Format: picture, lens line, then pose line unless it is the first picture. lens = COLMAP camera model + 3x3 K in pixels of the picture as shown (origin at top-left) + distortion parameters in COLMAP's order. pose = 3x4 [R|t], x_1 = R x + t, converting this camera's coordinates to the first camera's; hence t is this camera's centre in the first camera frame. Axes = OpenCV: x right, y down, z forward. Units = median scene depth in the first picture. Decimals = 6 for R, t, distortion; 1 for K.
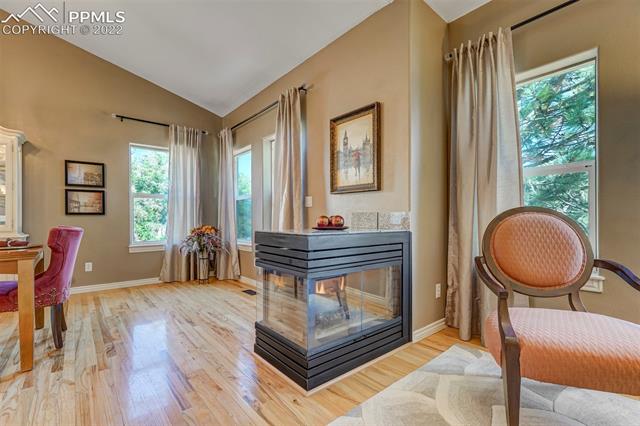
lens RADIAL K [[293.0, 0, 323.1], [0, 293.0, 215.7], [0, 0, 1]] dist [0.001599, 0.000584]
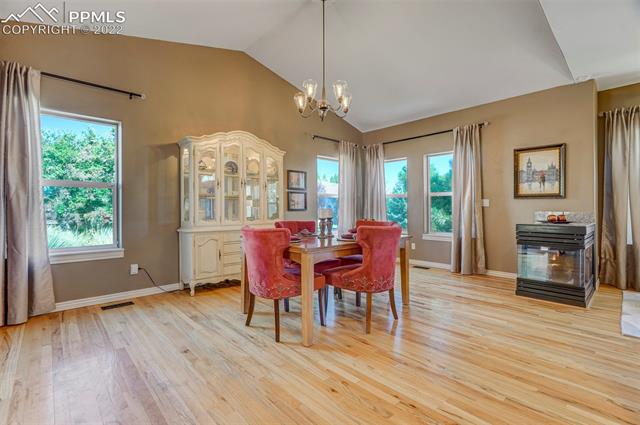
lens RADIAL K [[293.0, 0, 316.6], [0, 293.0, 211.5], [0, 0, 1]] dist [0.001599, 0.000584]
pose [[0.999127, 0.002140, 0.041718, -1.072012], [-0.003108, 0.999727, 0.023151, -0.041228], [-0.041657, -0.023261, 0.998861, -0.476746]]
